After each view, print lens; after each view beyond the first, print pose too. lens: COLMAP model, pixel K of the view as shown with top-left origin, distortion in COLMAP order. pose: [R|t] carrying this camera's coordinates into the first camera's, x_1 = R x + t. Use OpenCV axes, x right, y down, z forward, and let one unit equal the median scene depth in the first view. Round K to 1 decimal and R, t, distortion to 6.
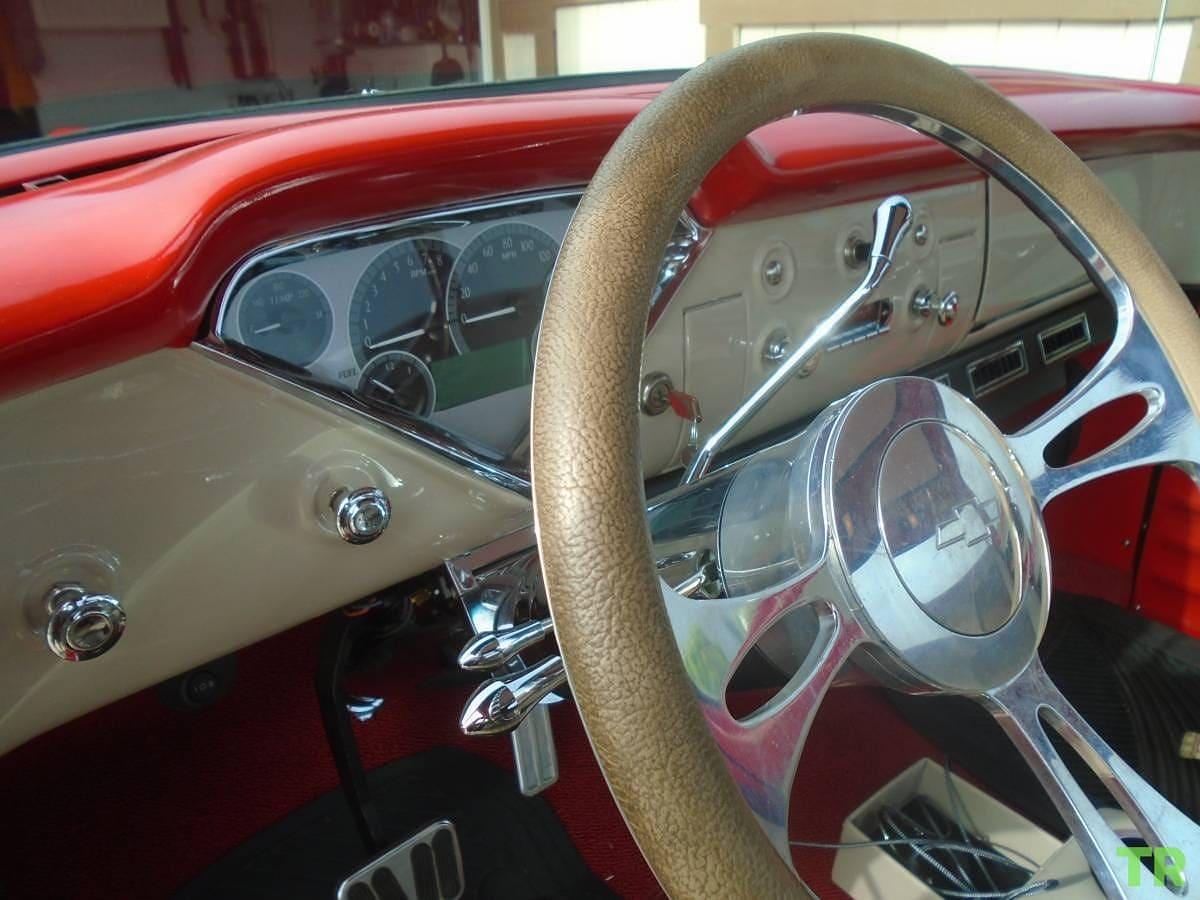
lens RADIAL K [[928.2, 0, 607.7], [0, 928.2, 452.8], [0, 0, 1]] dist [0.008932, -0.004514]
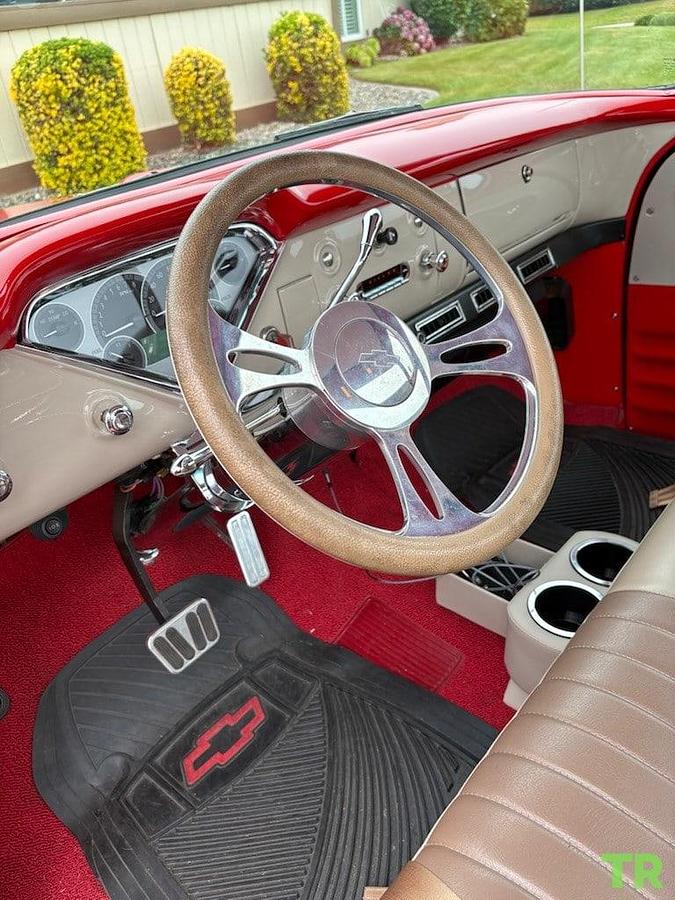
lens RADIAL K [[696.2, 0, 336.9], [0, 696.2, 436.2], [0, 0, 1]] dist [0.008932, -0.004514]
pose [[0.984523, -0.173055, 0.027680, 0.101702], [0.171480, 0.983830, 0.051697, 0.072521], [-0.036179, -0.046150, 0.998279, -0.341123]]
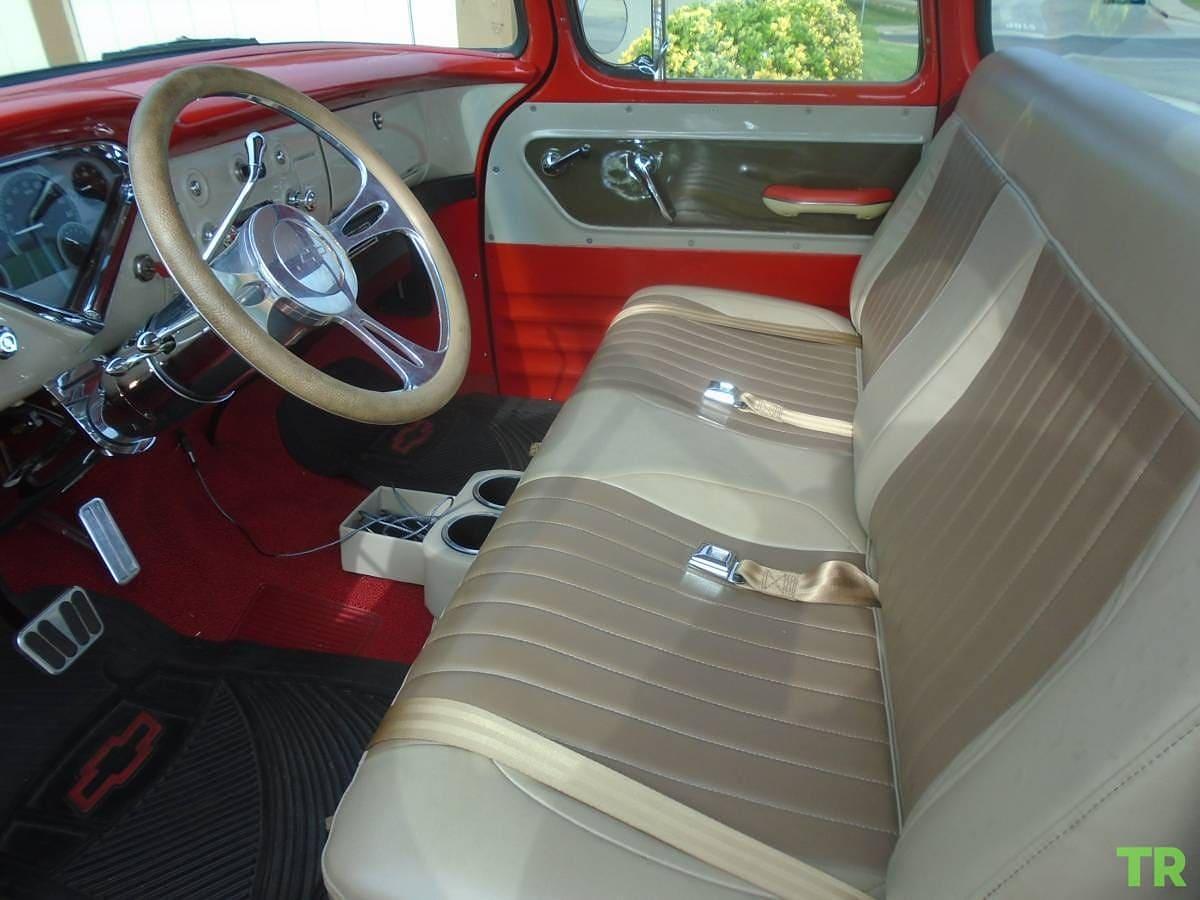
lens RADIAL K [[928.2, 0, 596.5], [0, 928.2, 446.8], [0, 0, 1]] dist [0.008932, -0.004514]
pose [[0.815009, -0.273546, 0.510817, -0.210860], [0.251466, 0.961187, 0.113508, 0.239895], [-0.522040, 0.035943, 0.852163, -0.765716]]
